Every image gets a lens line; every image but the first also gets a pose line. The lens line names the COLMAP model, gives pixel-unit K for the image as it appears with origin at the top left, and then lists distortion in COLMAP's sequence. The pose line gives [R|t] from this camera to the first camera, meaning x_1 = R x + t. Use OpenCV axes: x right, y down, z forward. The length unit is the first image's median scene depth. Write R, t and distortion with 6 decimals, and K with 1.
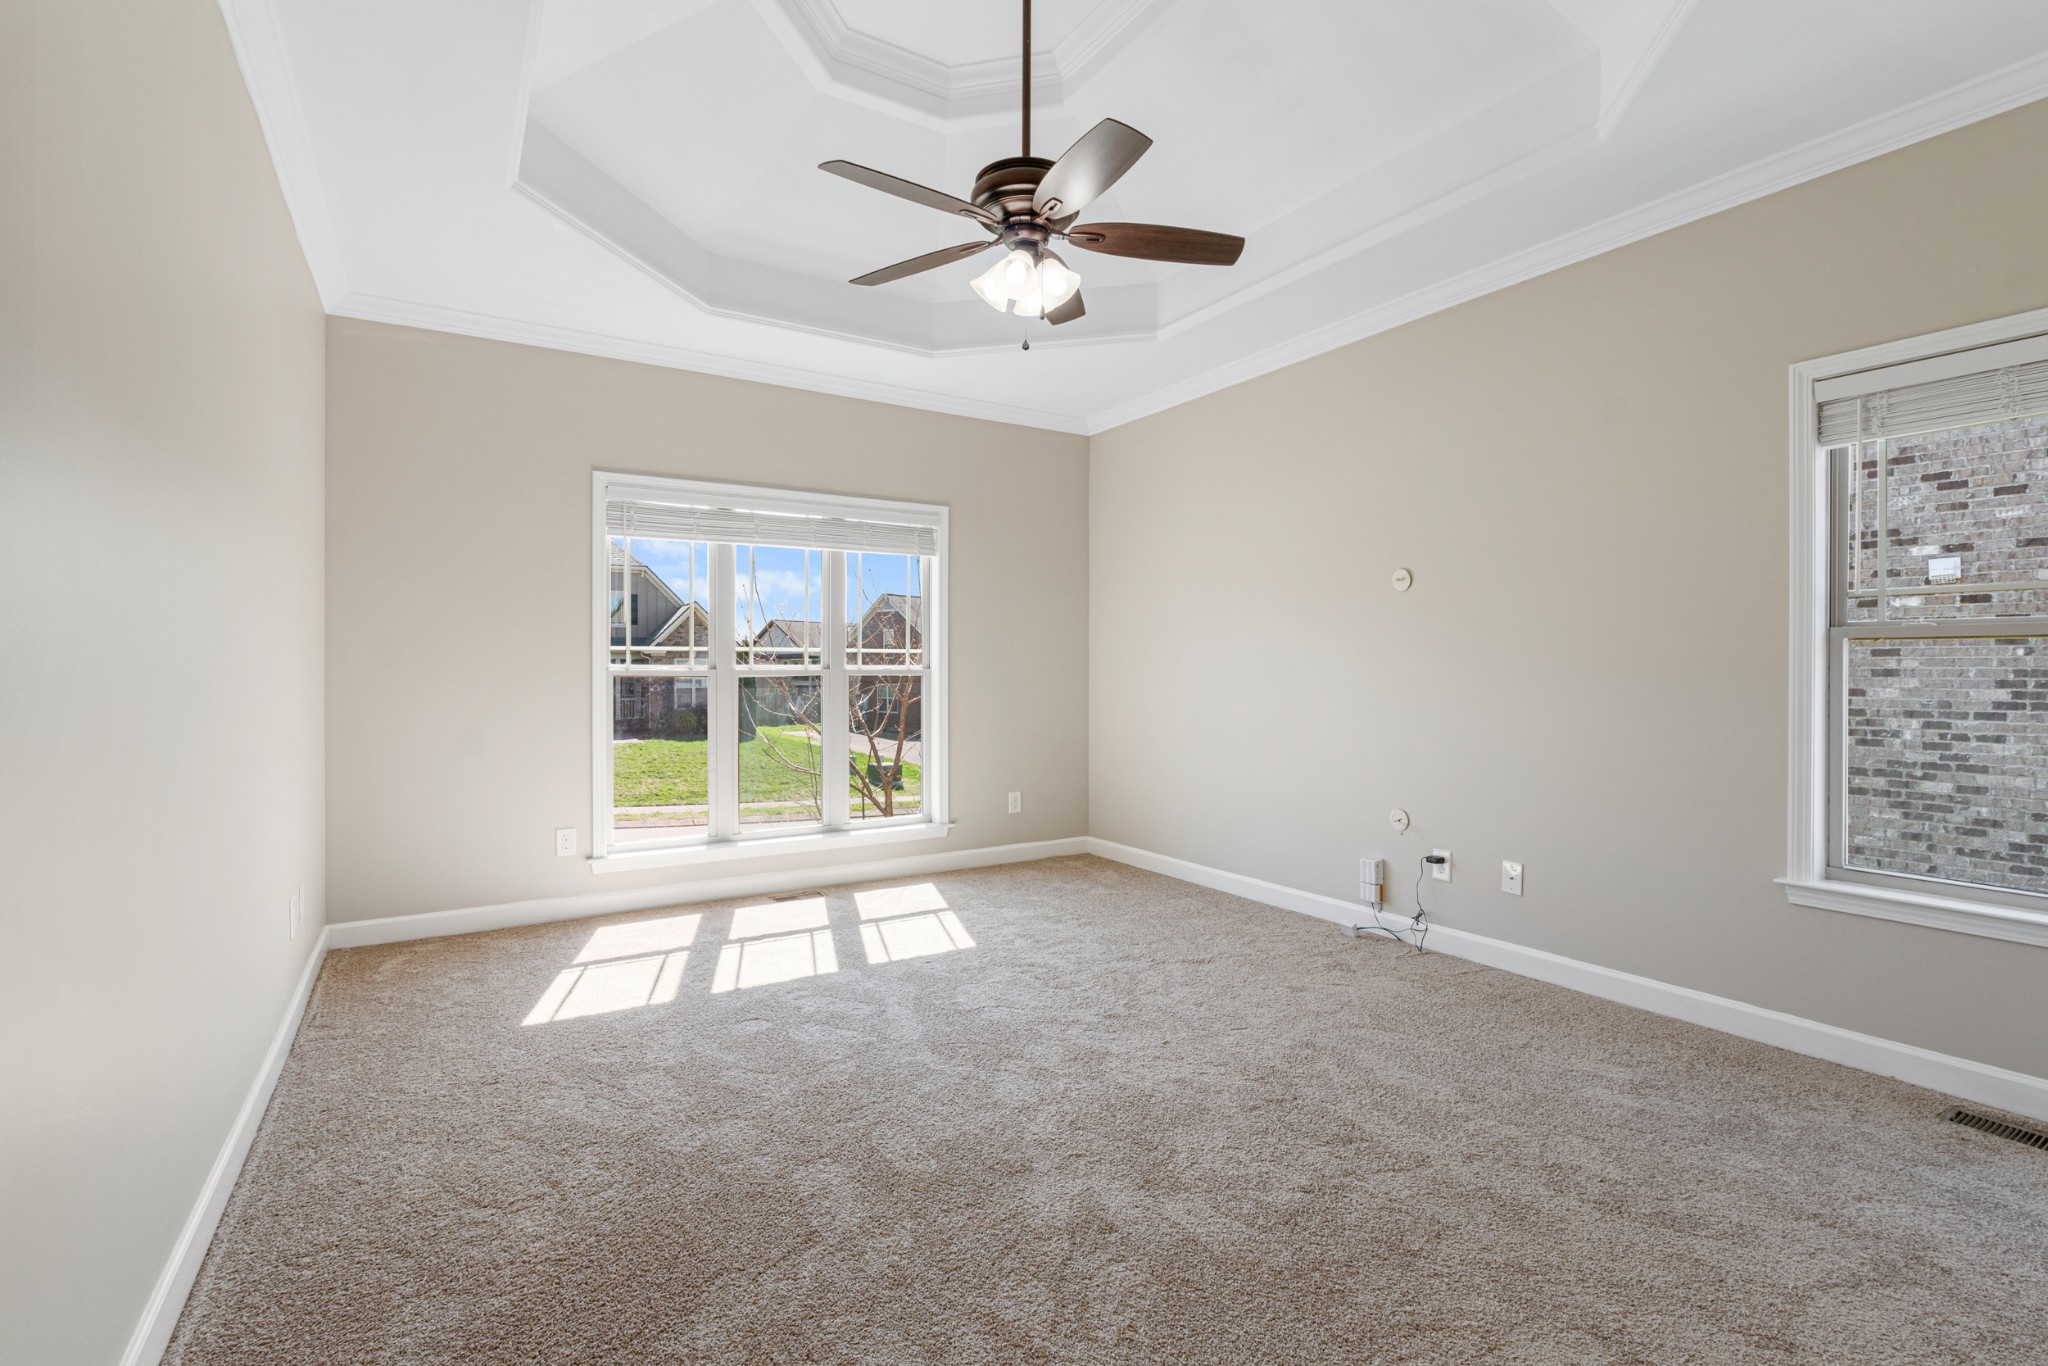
lens RADIAL K [[941.8, 0, 1022.5], [0, 941.8, 687.8], [0, 0, 1]] dist [-0.011009, 0.001460]
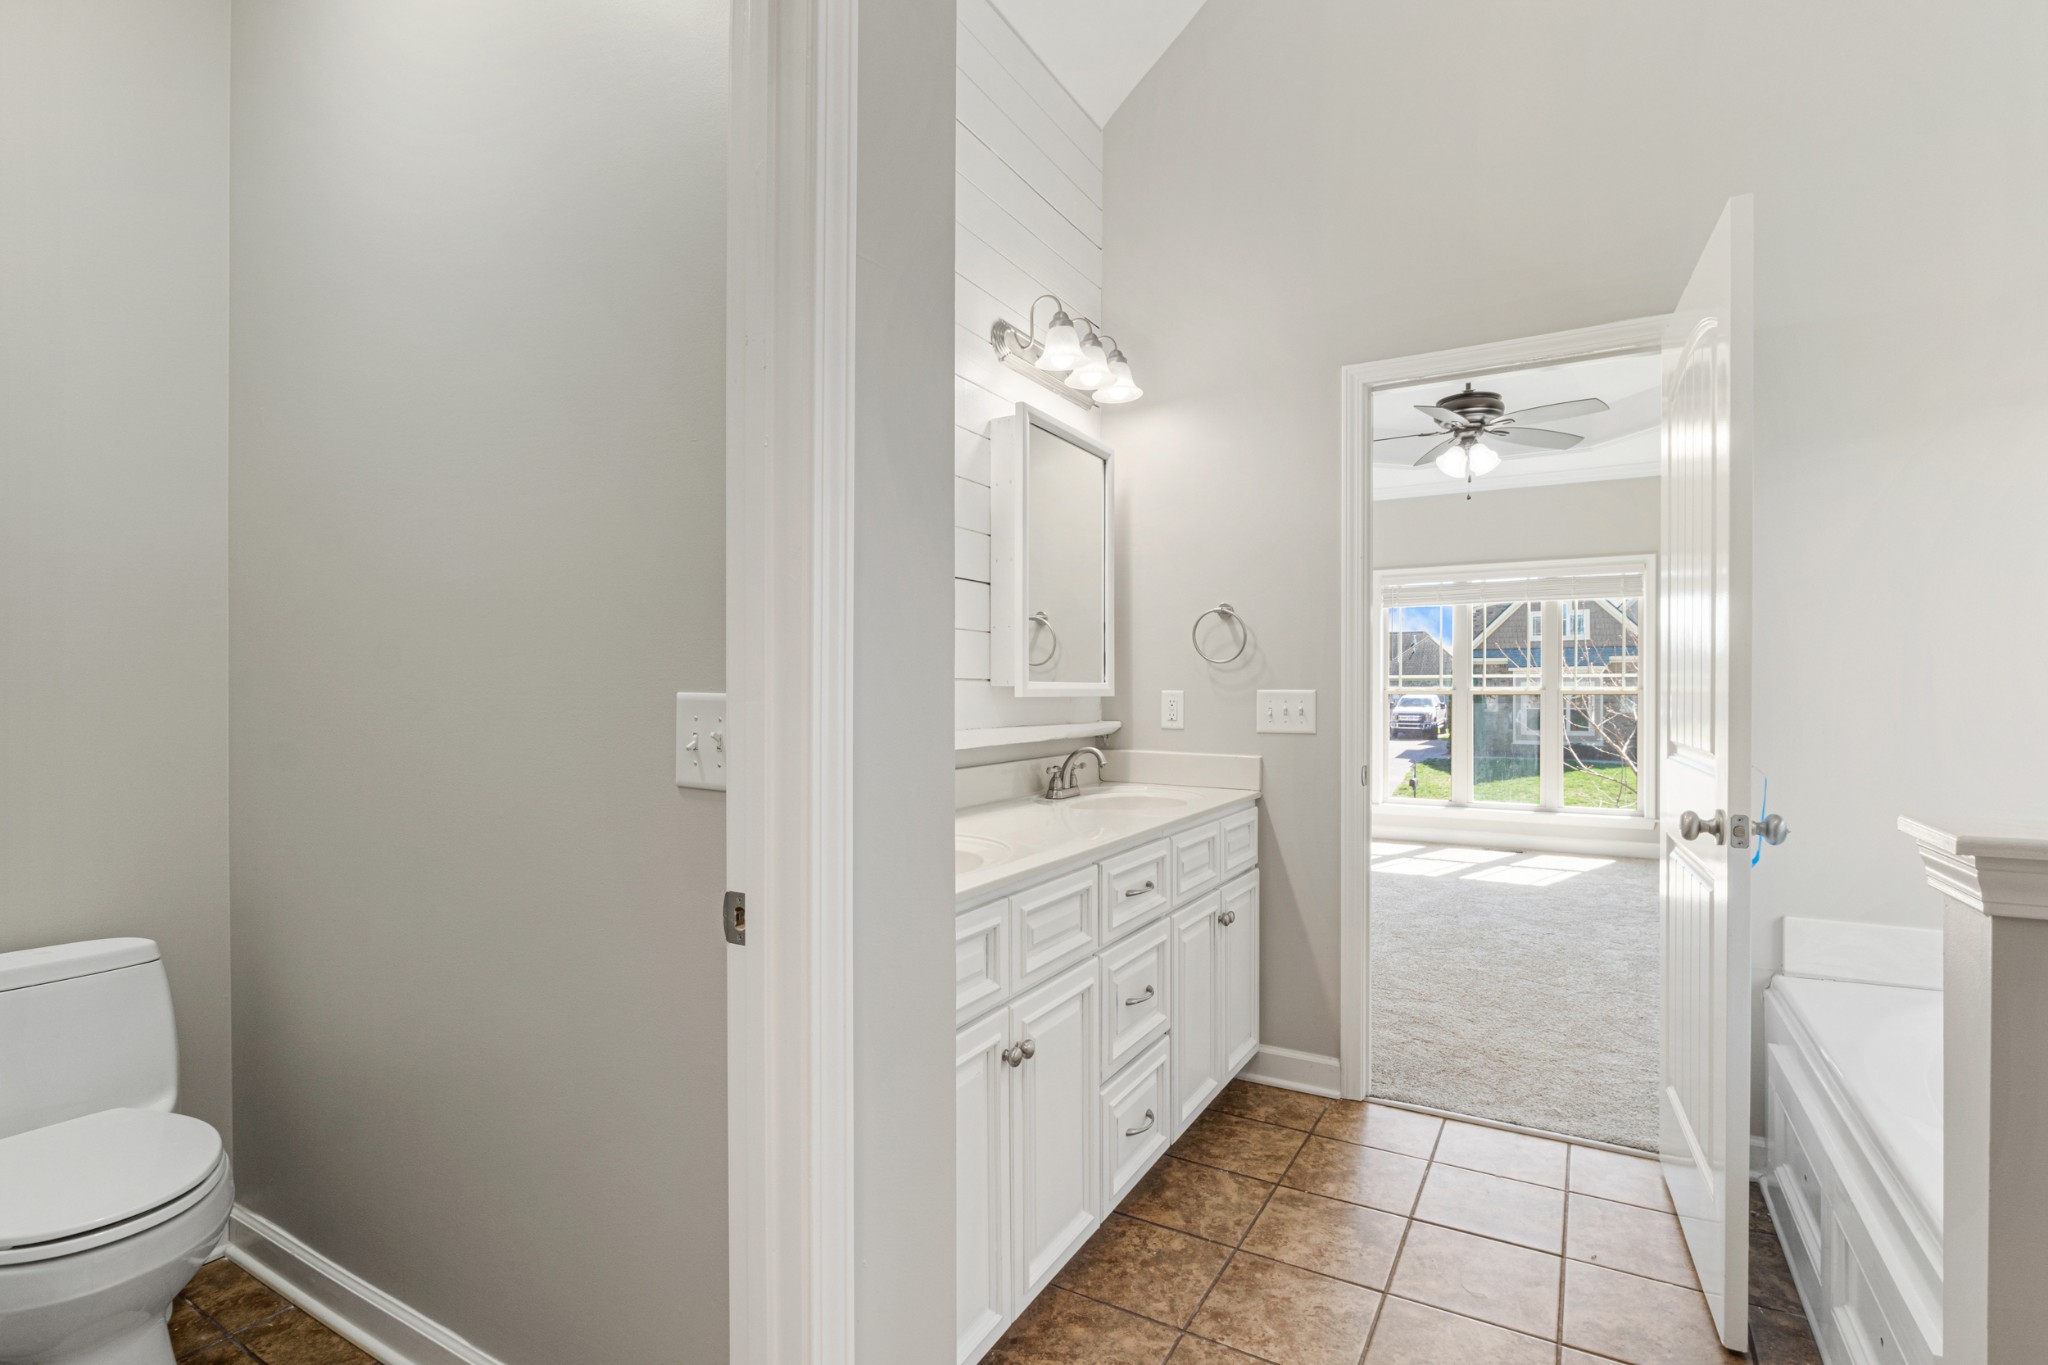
lens RADIAL K [[941.8, 0, 1033.3], [0, 941.8, 689.8], [0, 0, 1]] dist [-0.011009, 0.001460]
pose [[0.458730, -0.000472, -0.888576, 0.689132], [-0.019456, 0.999755, -0.010575, 0.009248], [0.888363, 0.022139, 0.458608, -0.279038]]
